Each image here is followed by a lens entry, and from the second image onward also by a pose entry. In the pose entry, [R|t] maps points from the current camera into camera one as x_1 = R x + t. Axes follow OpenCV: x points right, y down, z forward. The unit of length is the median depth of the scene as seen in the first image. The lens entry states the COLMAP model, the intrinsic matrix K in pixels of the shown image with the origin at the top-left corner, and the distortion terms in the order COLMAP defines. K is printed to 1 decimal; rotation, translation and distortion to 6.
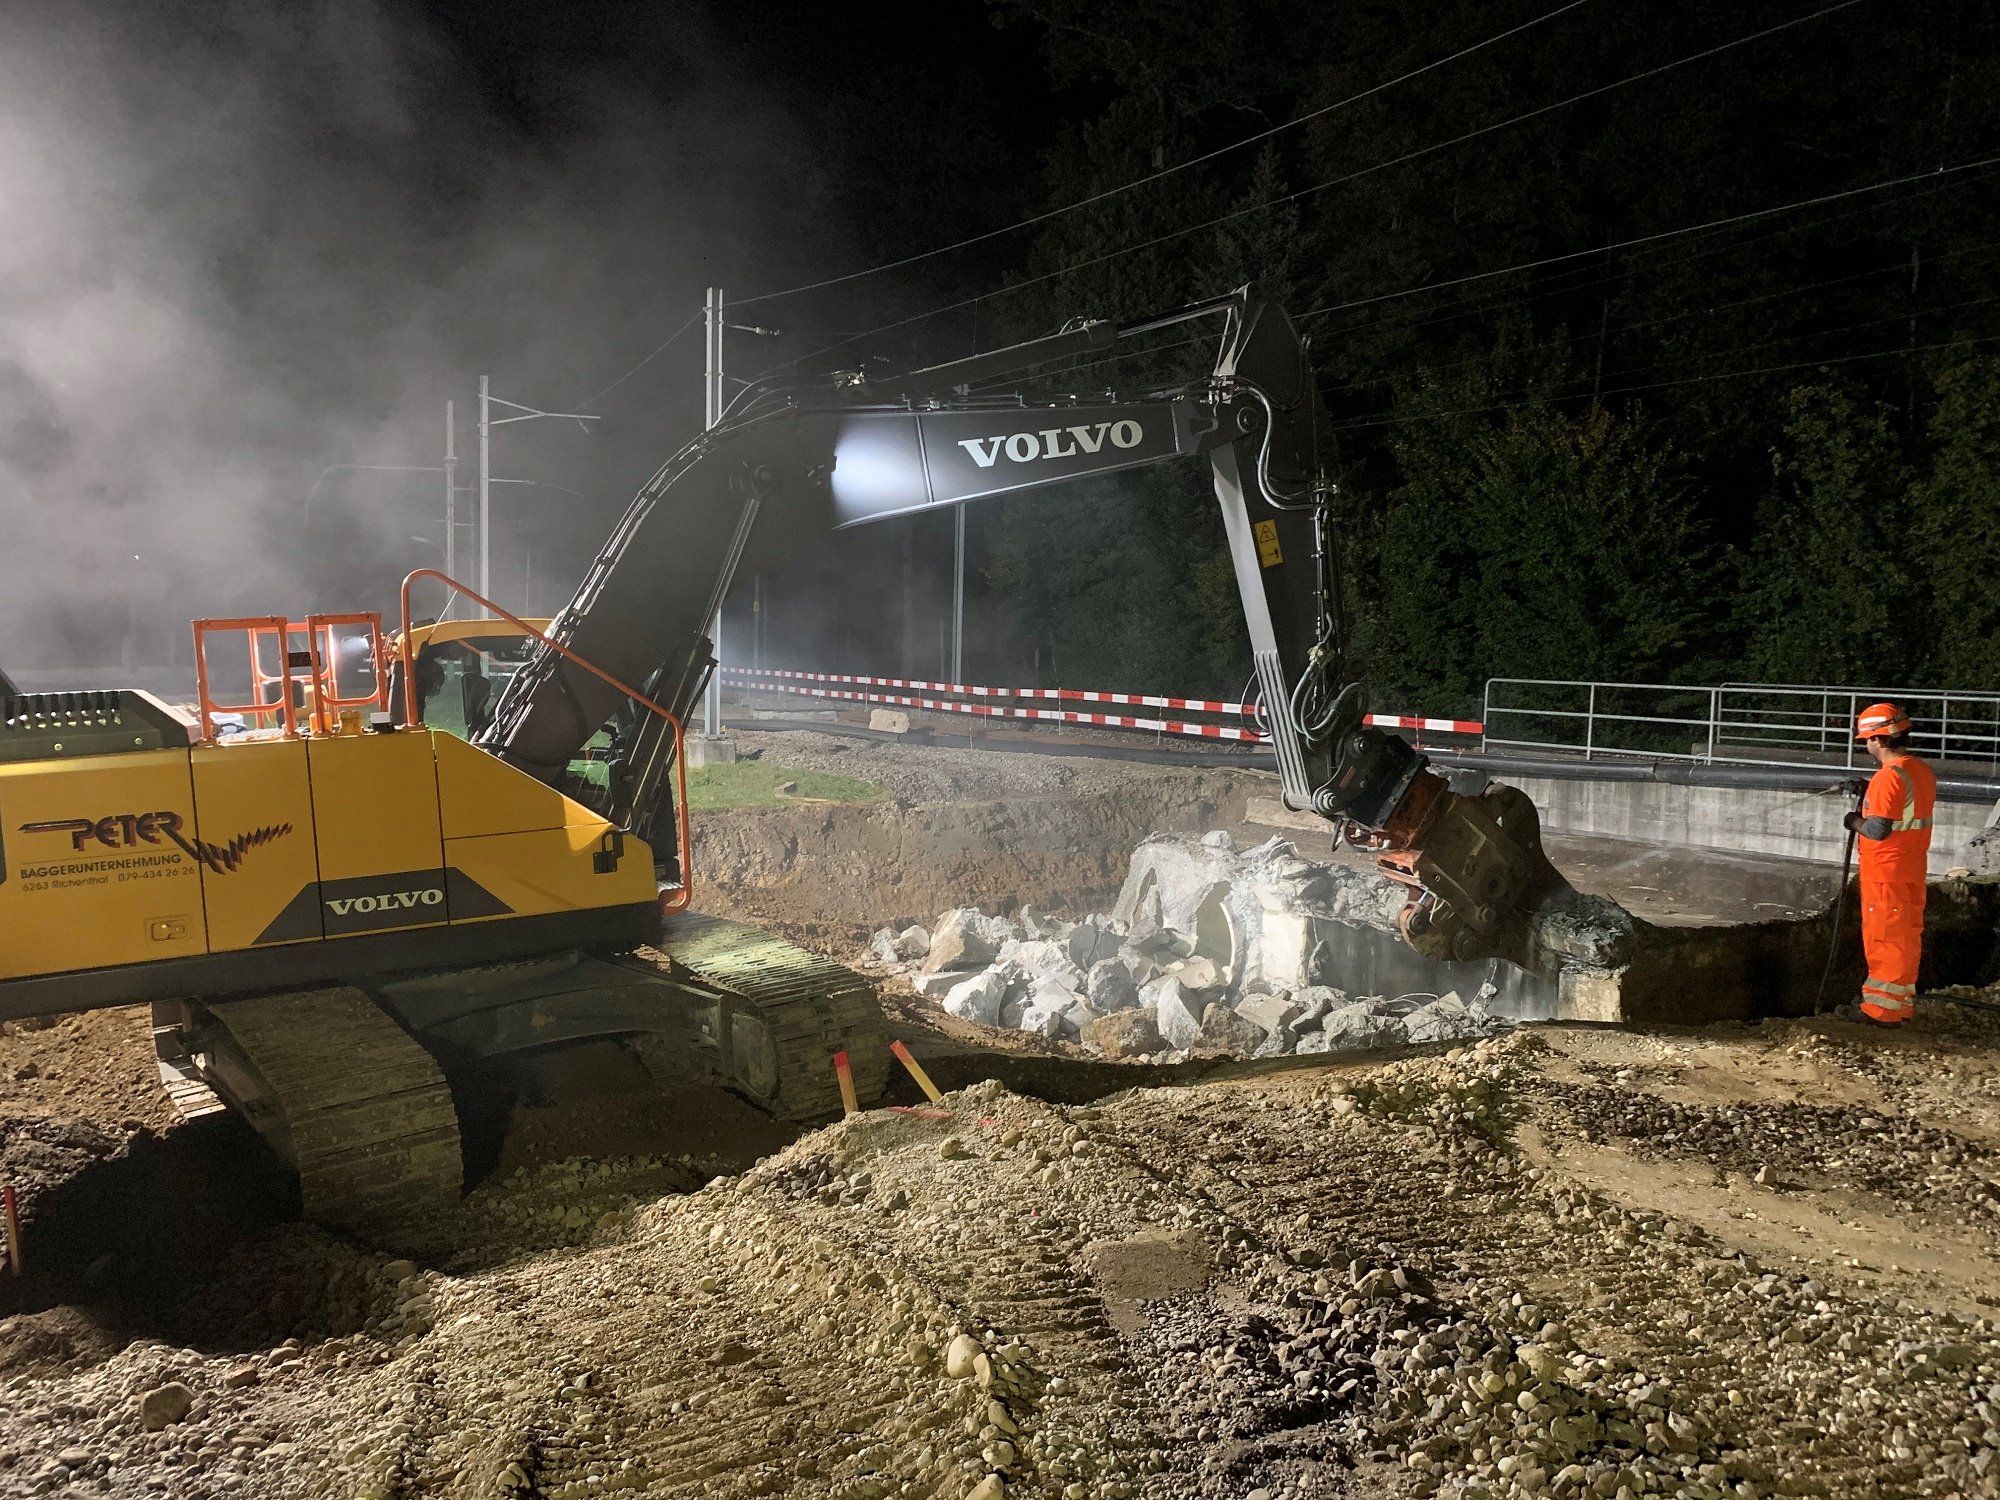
lens RADIAL K [[1510.9, 0, 994.1], [0, 1510.9, 740.1], [0, 0, 1]] dist [-0.001738, 0.001620]
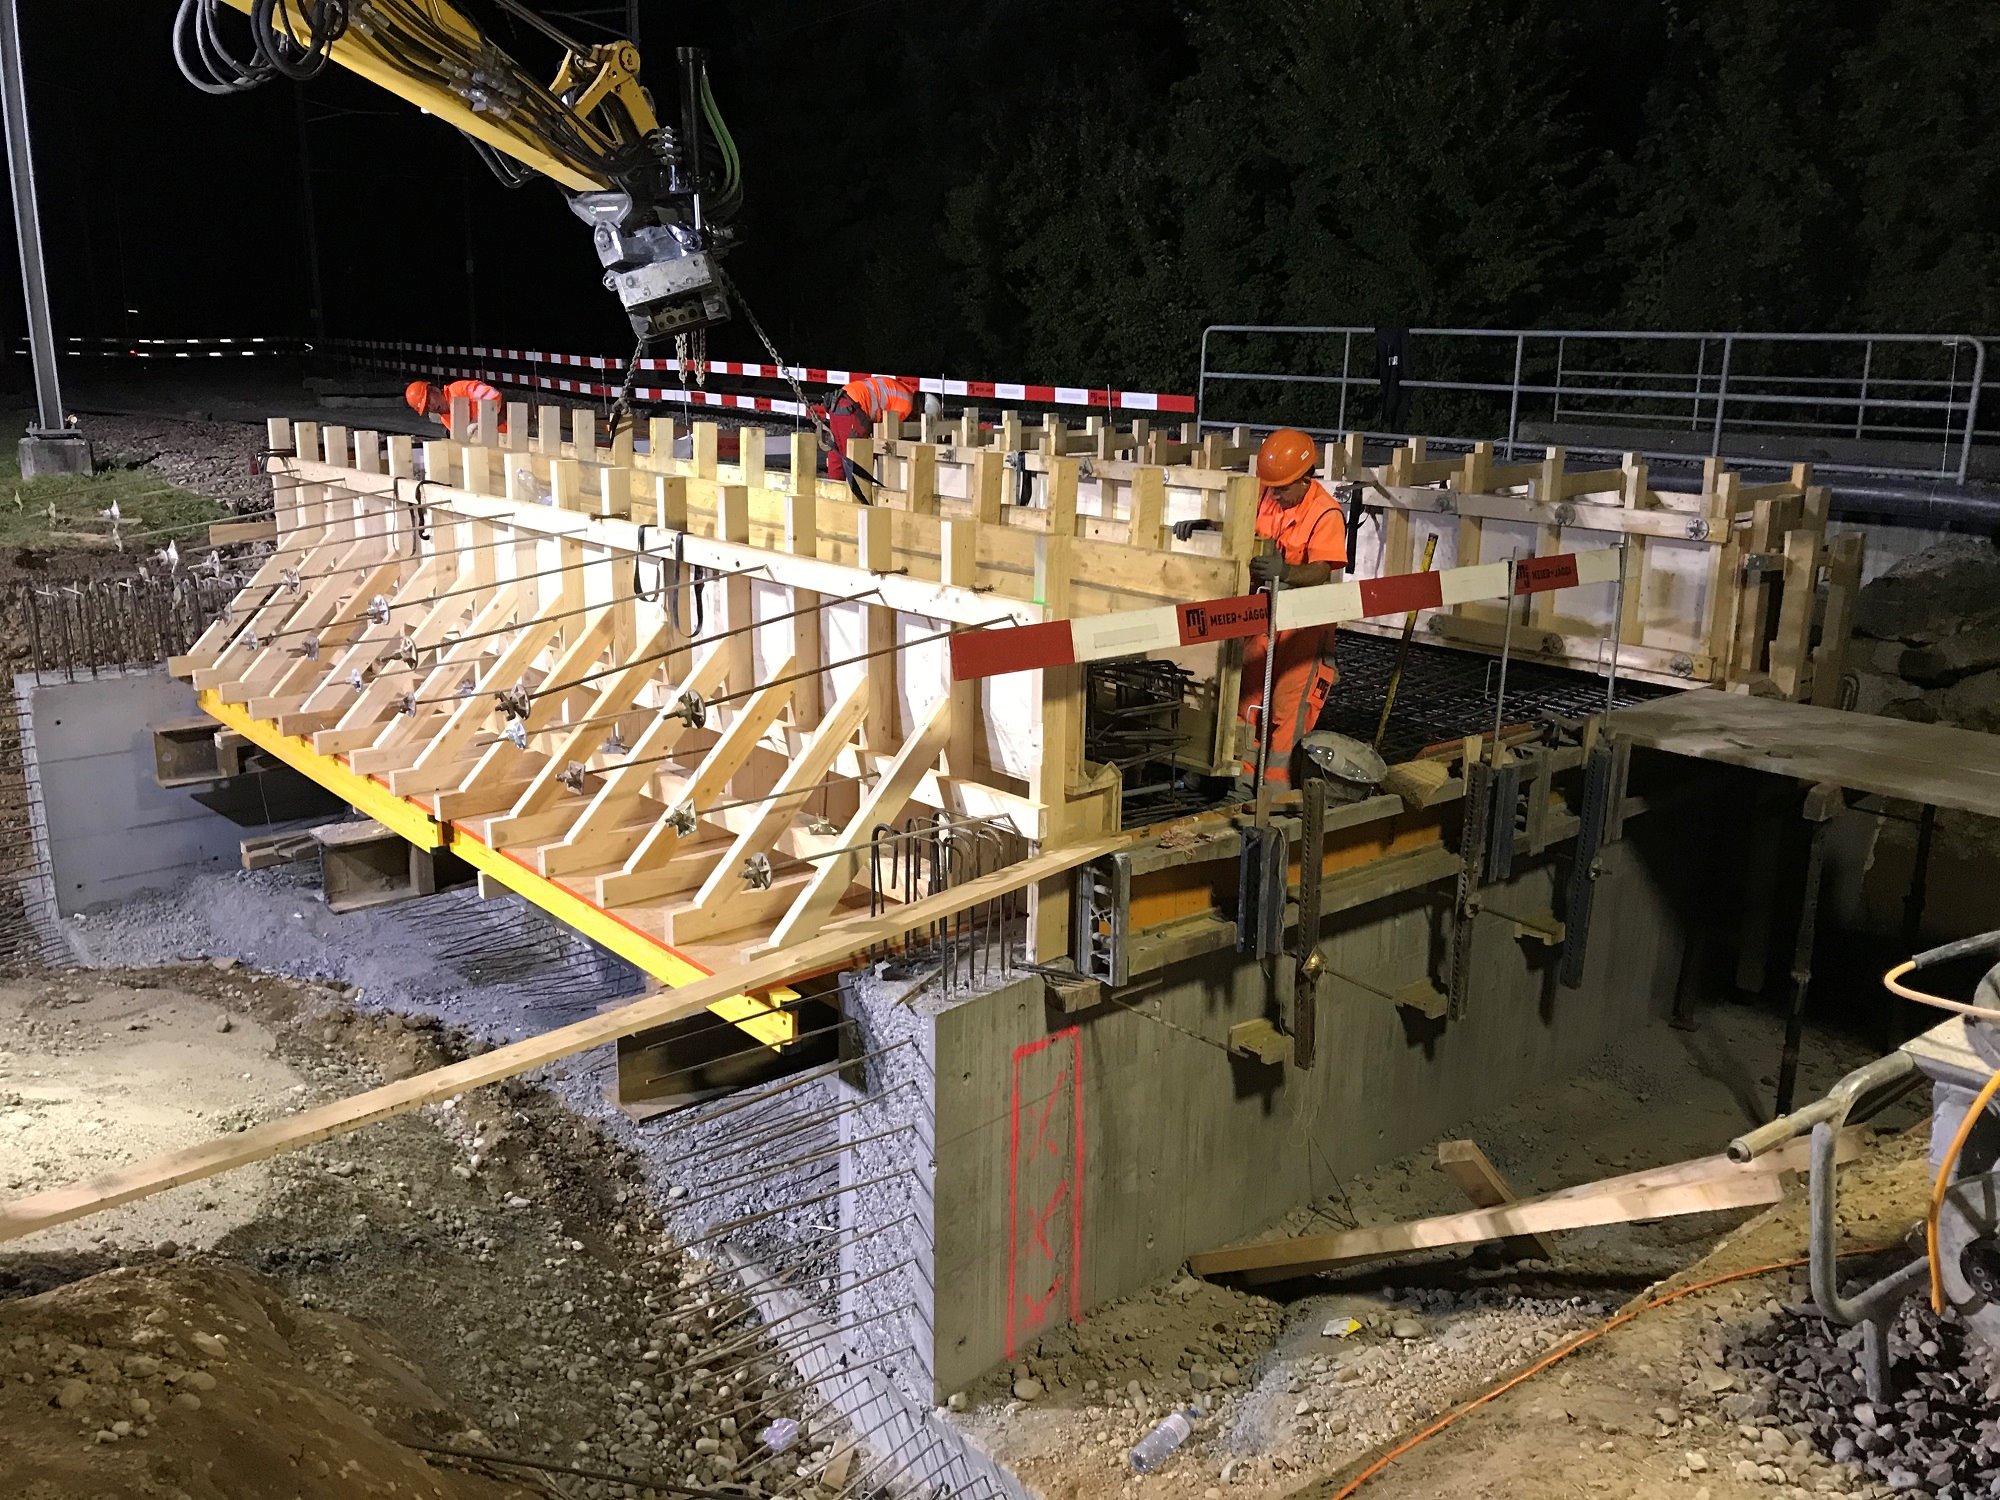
lens RADIAL K [[1644.3, 0, 996.7], [0, 1644.3, 738.4], [0, 0, 1]] dist [0.017361, -0.014864]
pose [[0.995937, -0.031588, 0.084328, 0.108908], [0.015507, 0.982630, 0.184929, 0.000756], [-0.088705, -0.182870, 0.979127, 0.175909]]
